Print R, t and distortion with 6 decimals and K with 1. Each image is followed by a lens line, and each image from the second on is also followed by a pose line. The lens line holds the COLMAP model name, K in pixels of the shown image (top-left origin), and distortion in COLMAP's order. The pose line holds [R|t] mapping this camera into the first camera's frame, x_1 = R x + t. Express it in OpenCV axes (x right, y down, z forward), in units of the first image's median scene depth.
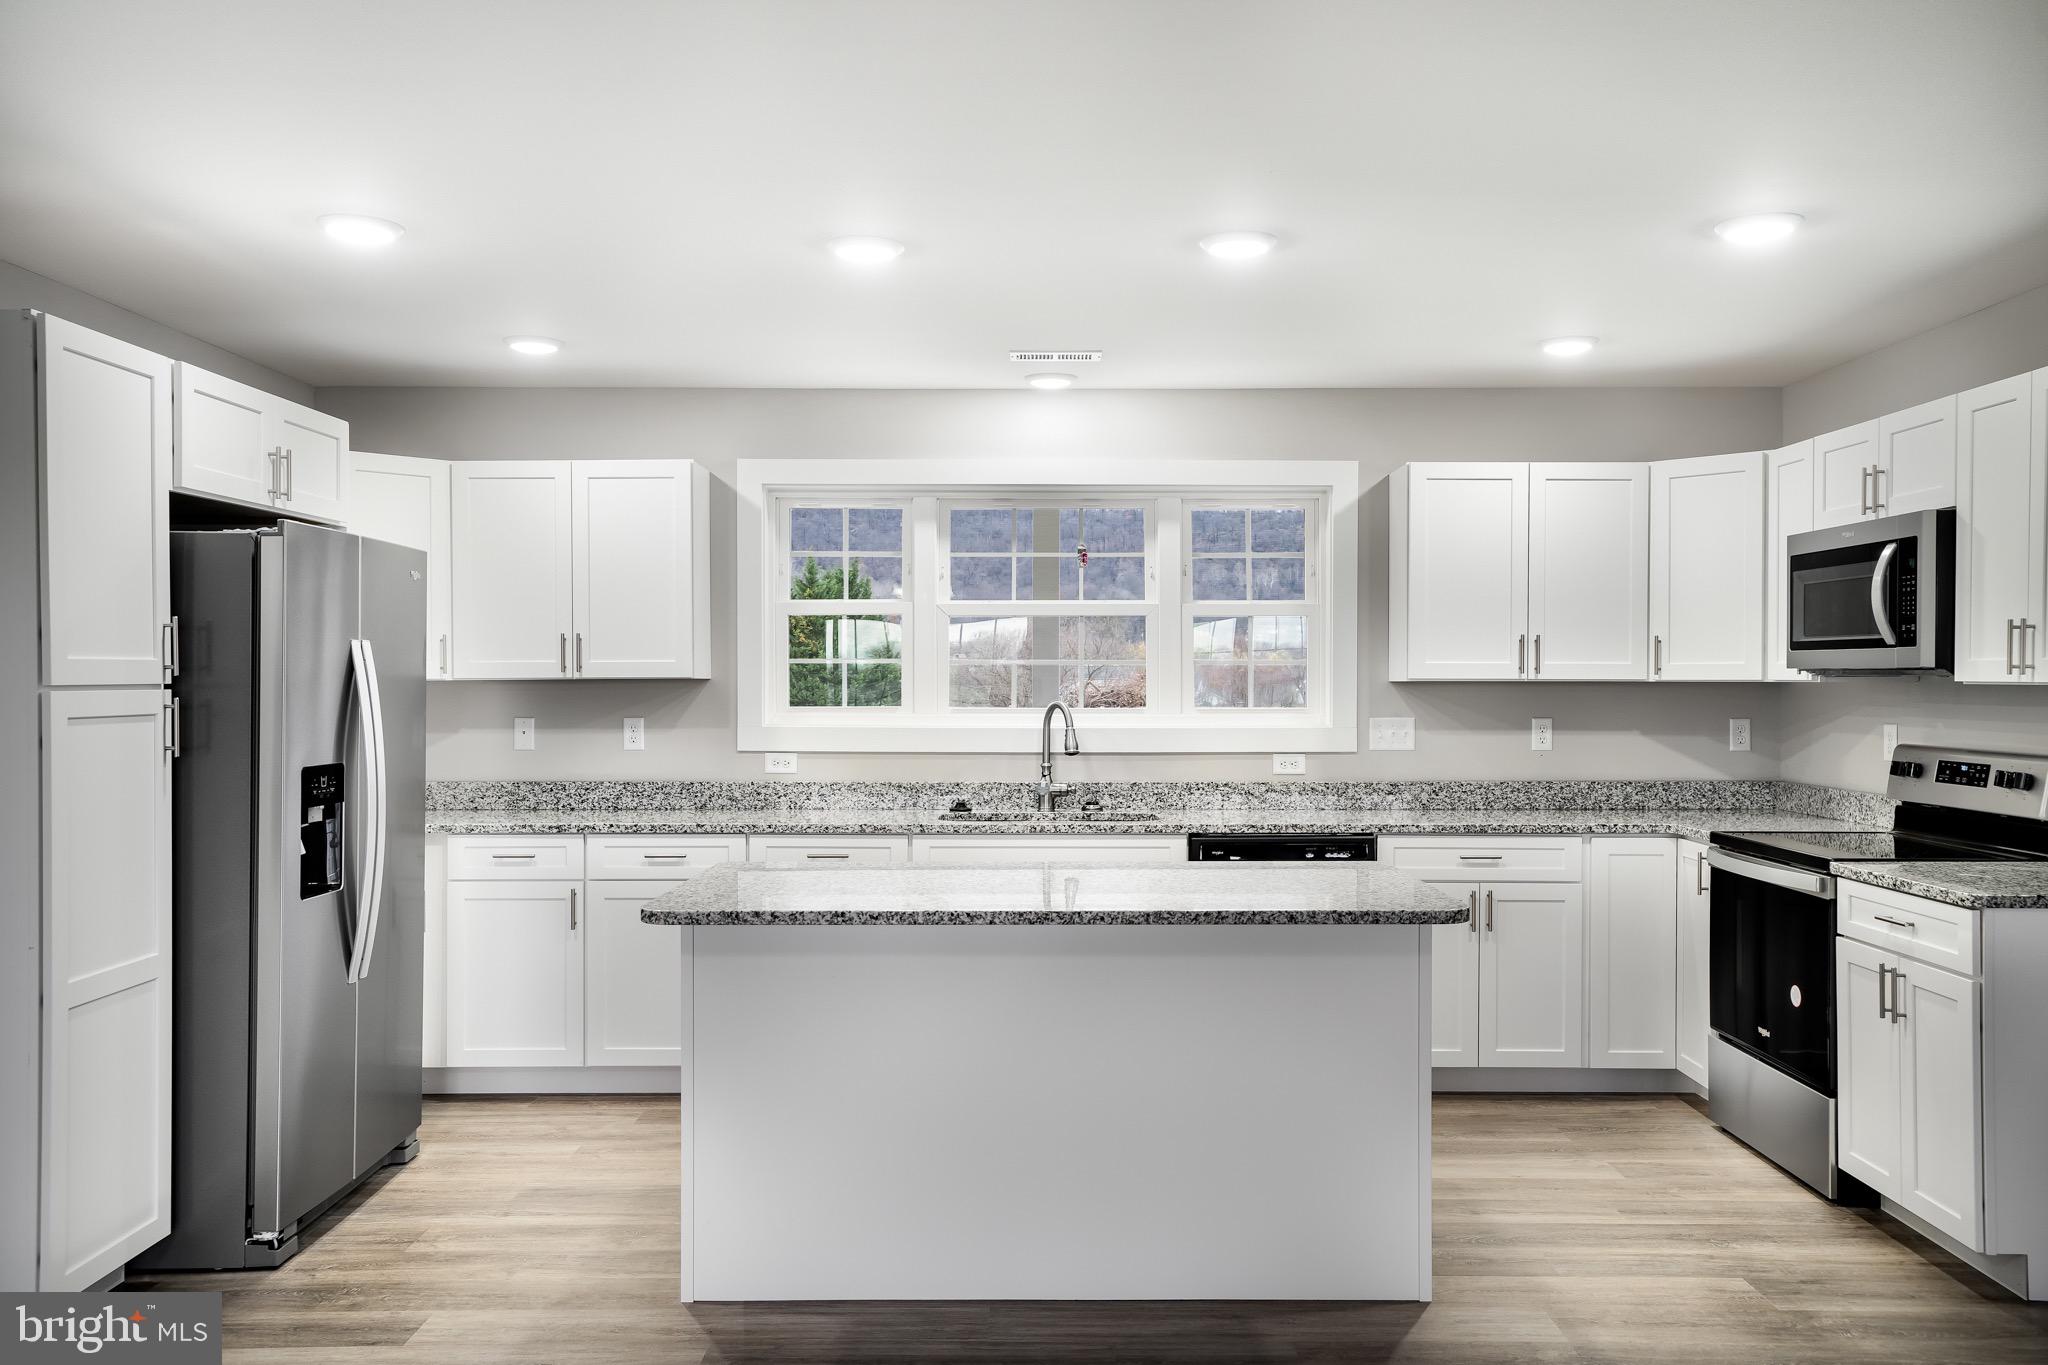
lens RADIAL K [[1604.4, 0, 1032.1], [0, 1604.4, 684.7], [0, 0, 1]] dist [-0.010691, 0.083277]
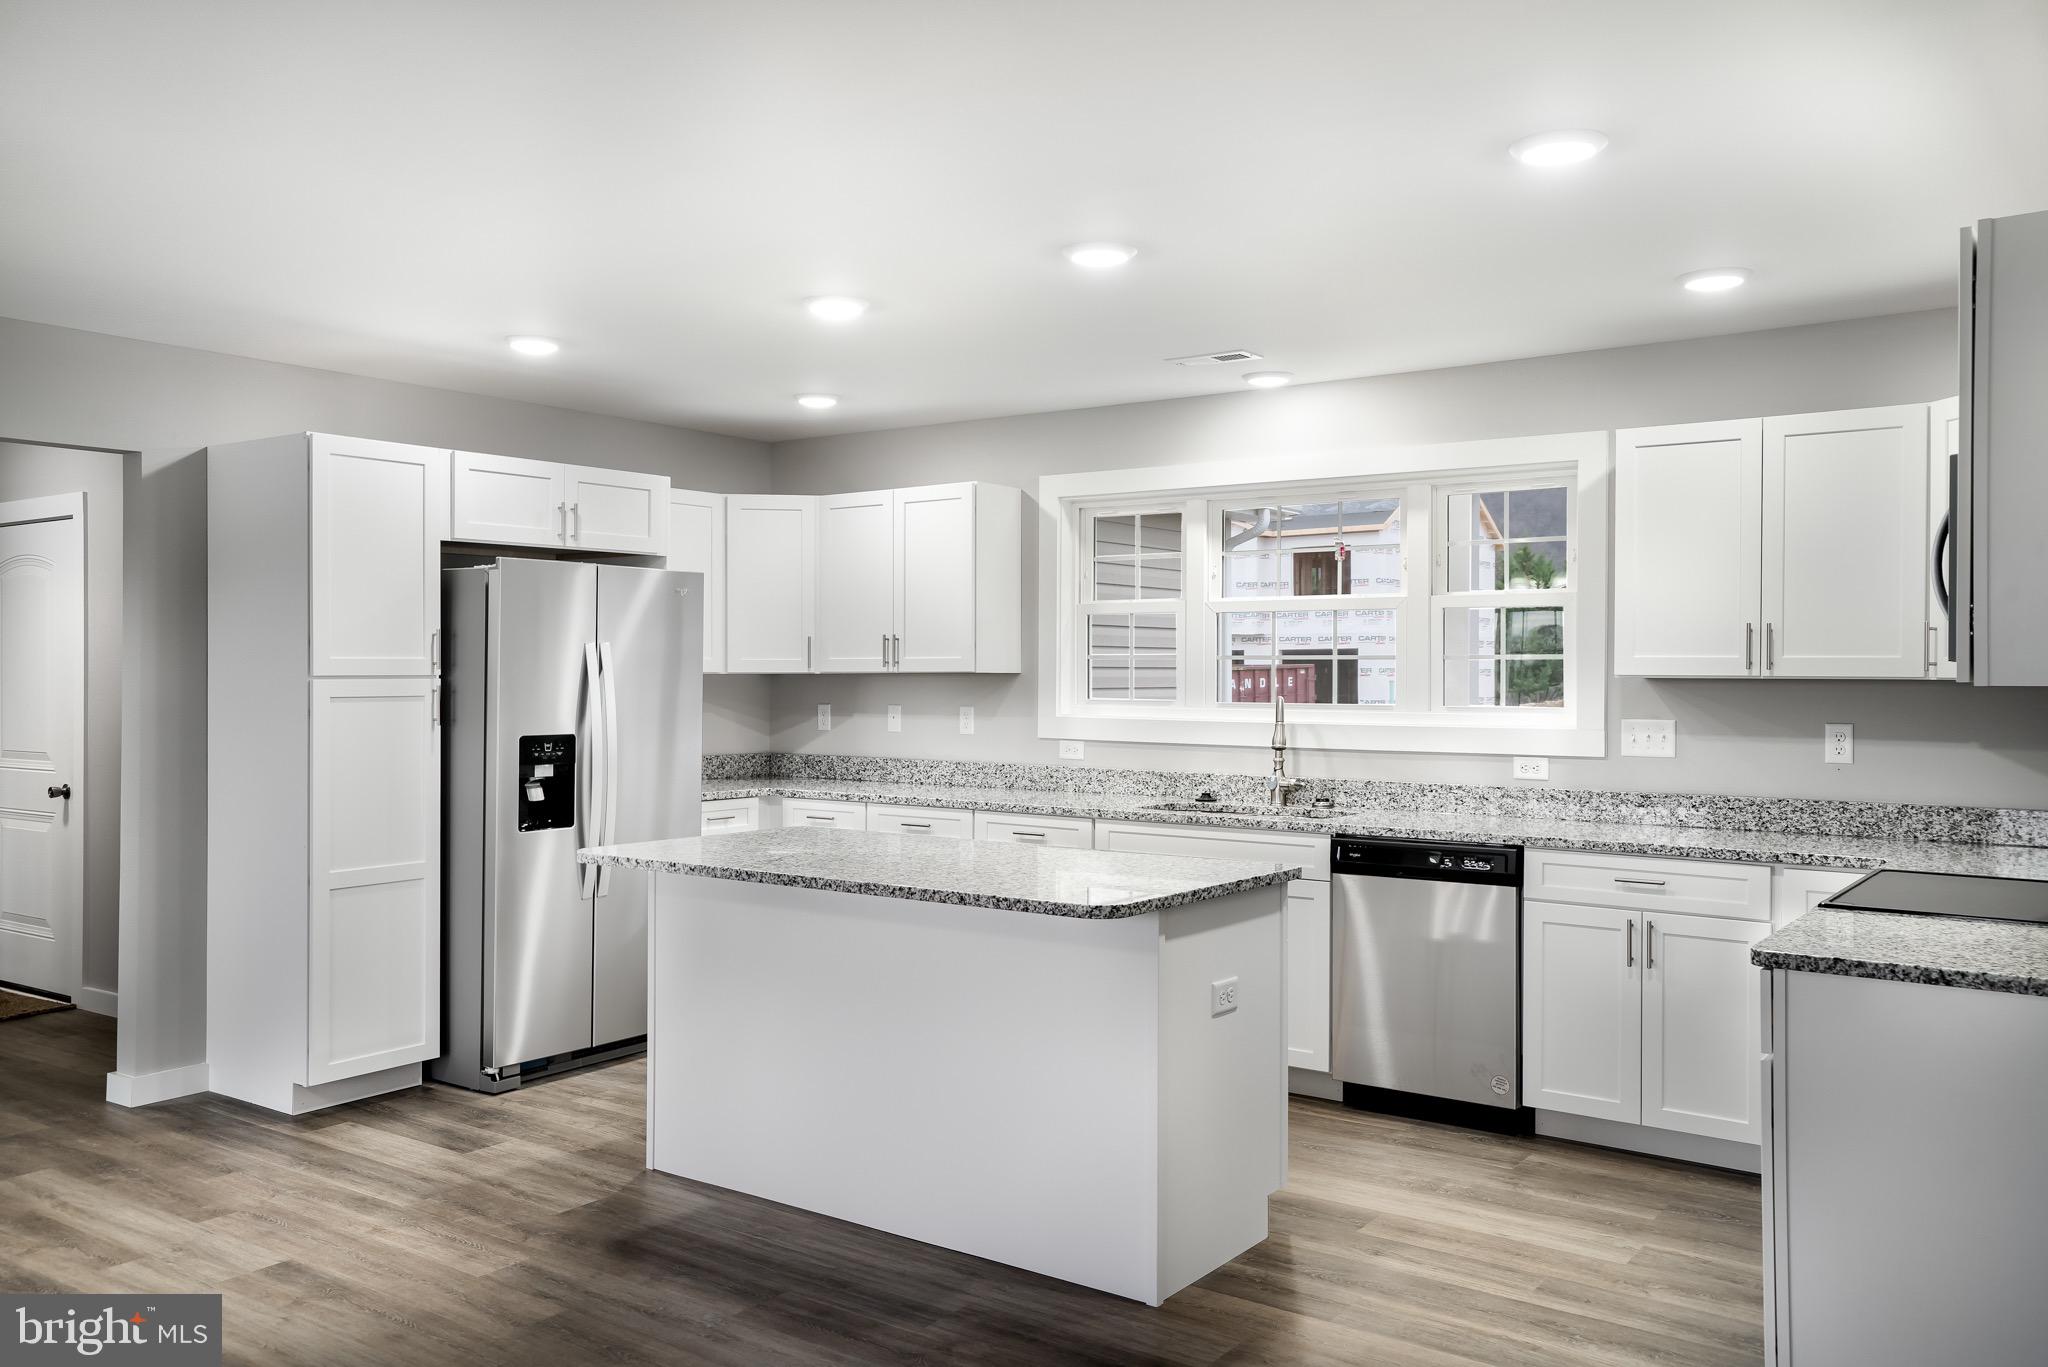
lens RADIAL K [[1593.0, 0, 1027.4], [0, 1593.0, 671.2], [0, 0, 1]] dist [-0.008870, 0.074795]
pose [[0.811470, 0.001957, -0.584391, 0.512432], [-0.005343, 0.999977, -0.004070, -0.000473], [0.584370, 0.006425, 0.811462, 0.108903]]
